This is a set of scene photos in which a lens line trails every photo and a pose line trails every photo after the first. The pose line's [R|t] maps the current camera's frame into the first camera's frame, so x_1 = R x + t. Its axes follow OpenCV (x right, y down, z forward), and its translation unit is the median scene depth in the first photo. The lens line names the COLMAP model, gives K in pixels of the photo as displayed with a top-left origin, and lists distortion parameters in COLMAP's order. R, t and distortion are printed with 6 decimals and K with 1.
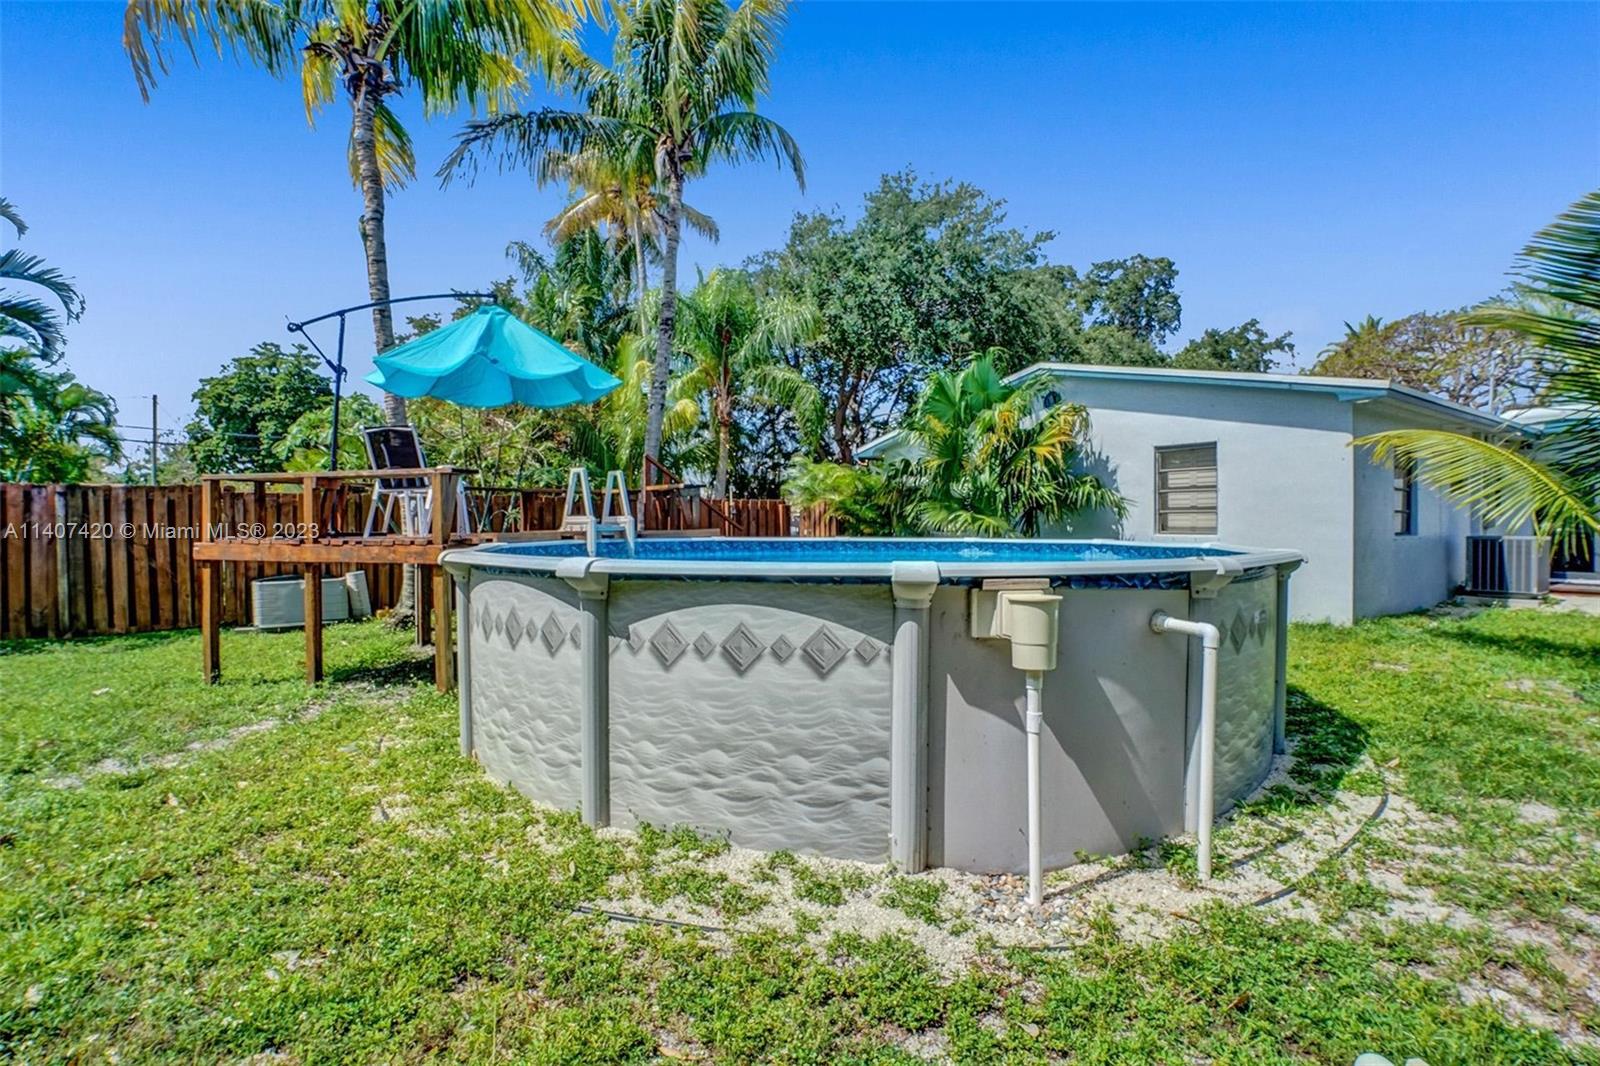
lens RADIAL K [[763.3, 0, 802.4], [0, 763.3, 526.3], [0, 0, 1]] dist [-0.075318, 0.030287]
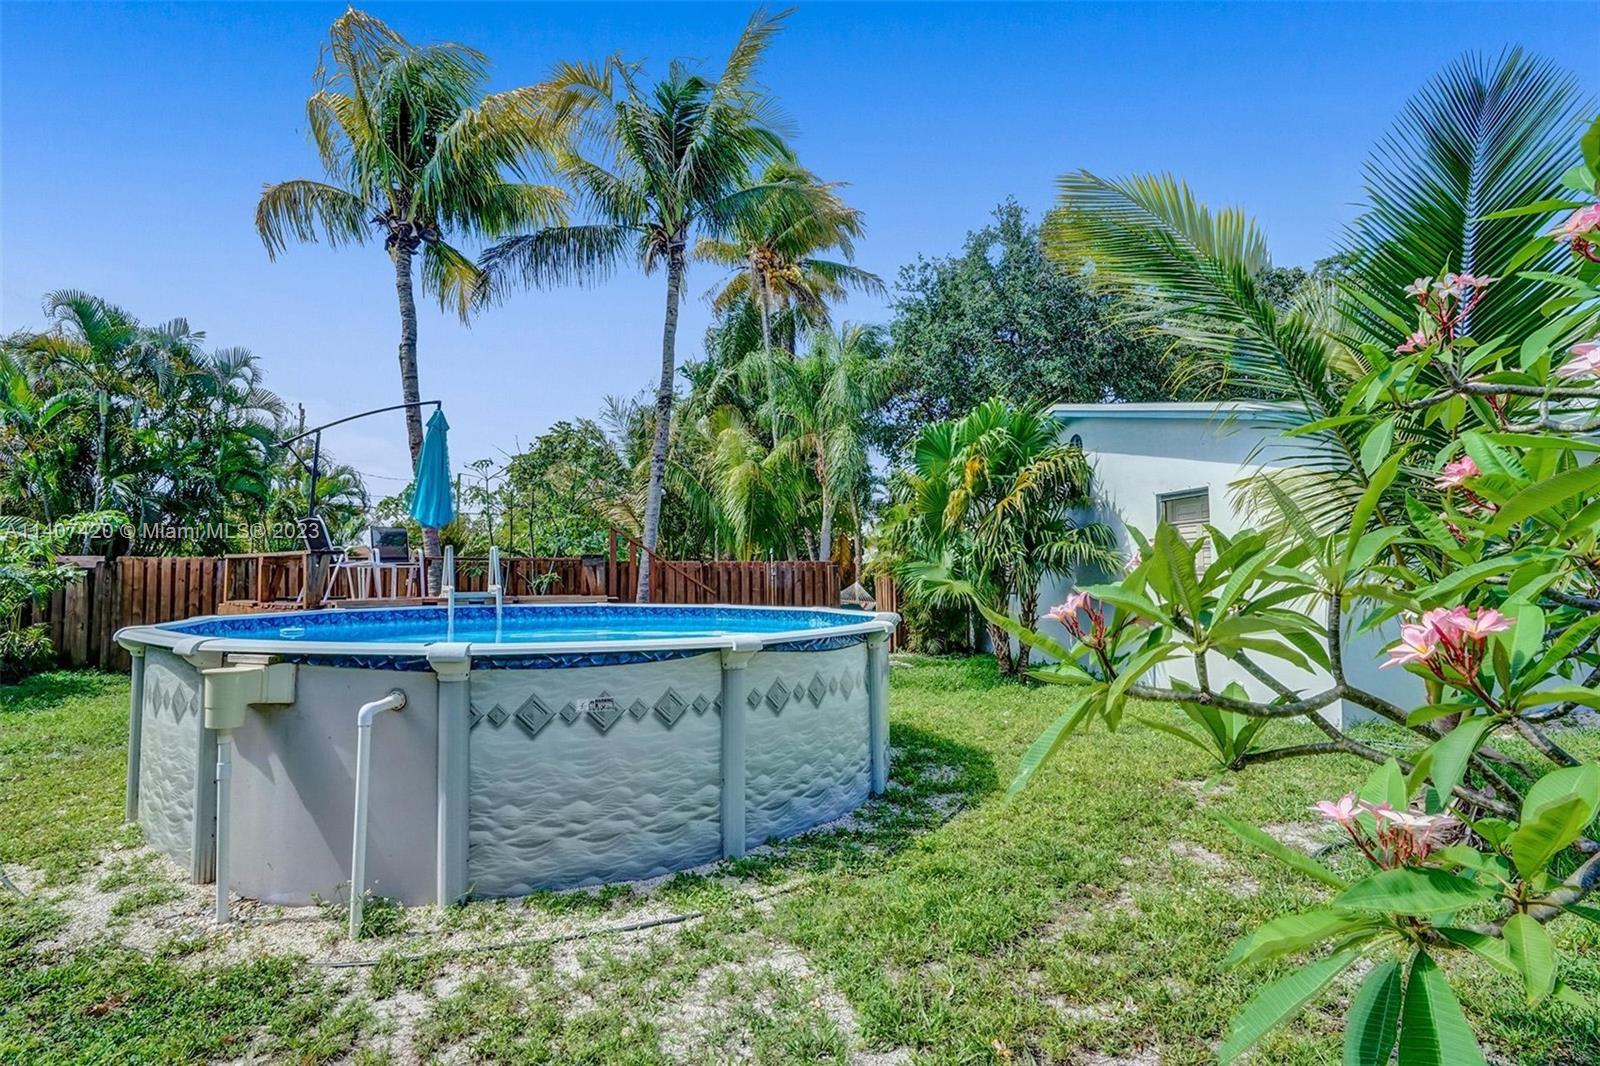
lens RADIAL K [[789.6, 0, 800.0], [0, 789.6, 533.0], [0, 0, 1]] dist [-0.082089, 0.034661]
pose [[0.923312, -0.023296, -0.383343, 0.624253], [0.001697, 0.998396, -0.056585, -0.023005], [0.384046, 0.051596, 0.921871, 0.071871]]
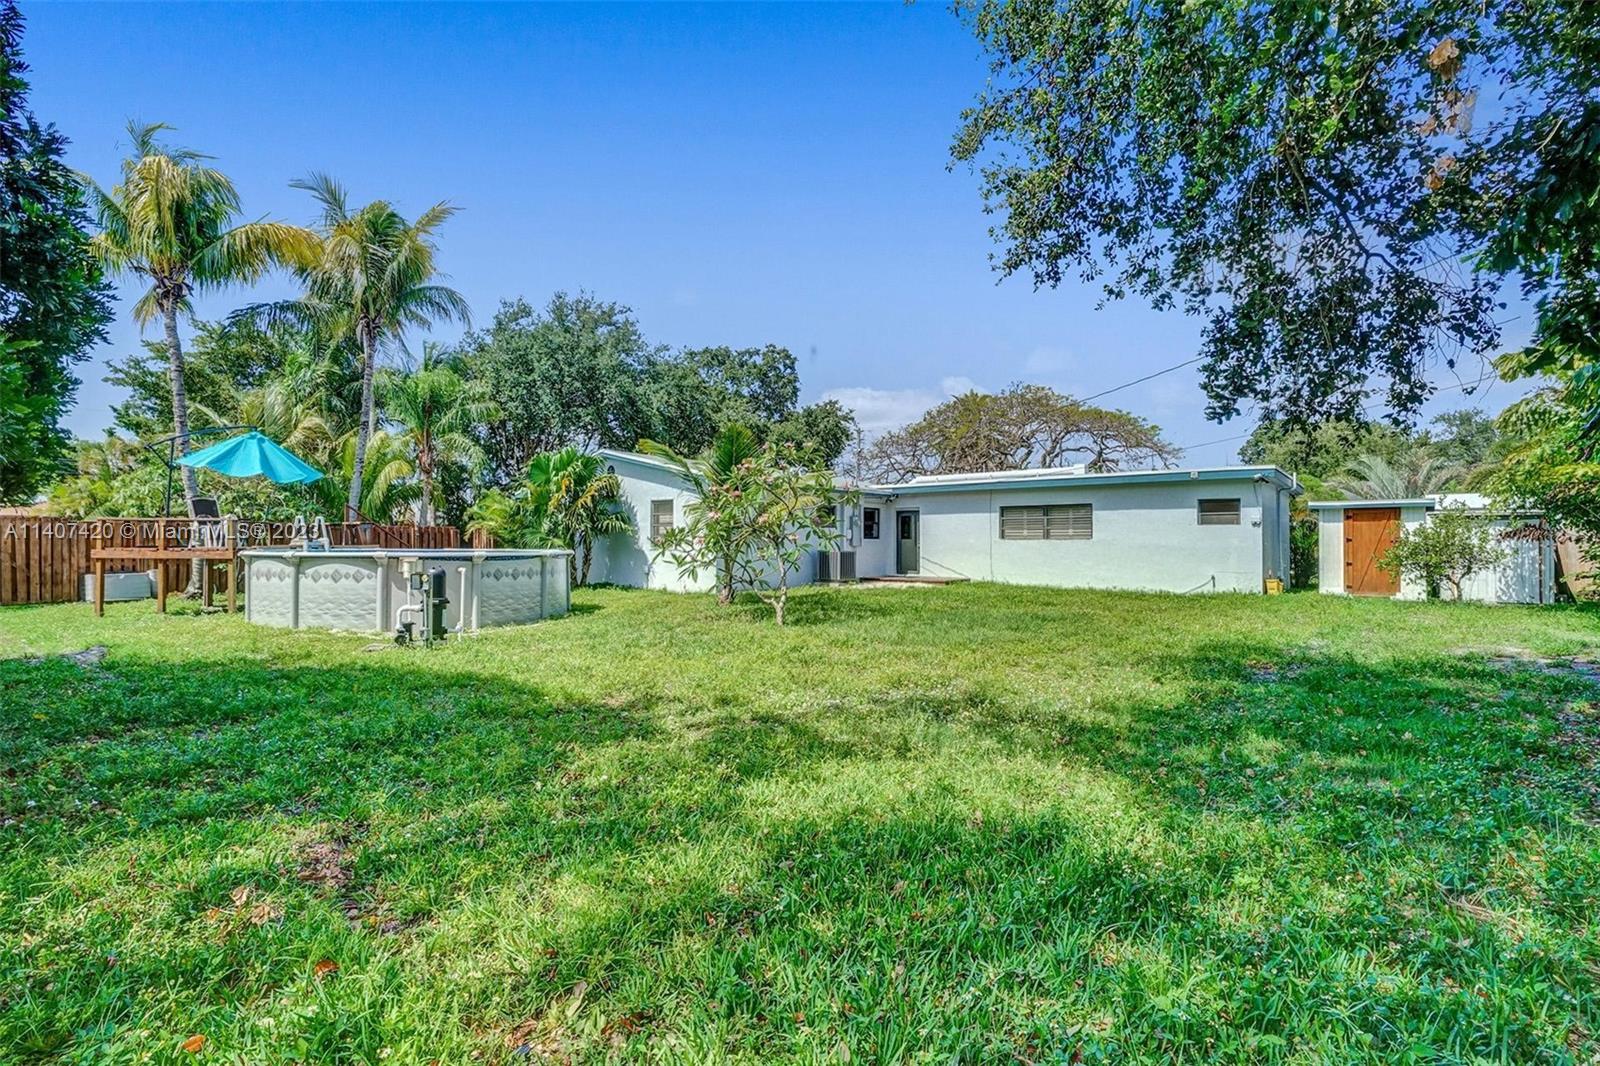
lens RADIAL K [[766.6, 0, 806.1], [0, 766.6, 535.3], [0, 0, 1]] dist [-0.076275, 0.029263]
pose [[0.961026, 0.006782, 0.276373, 0.459324], [-0.003576, 0.999920, -0.012104, -0.001388], [-0.276434, 0.010644, 0.960974, -1.301498]]
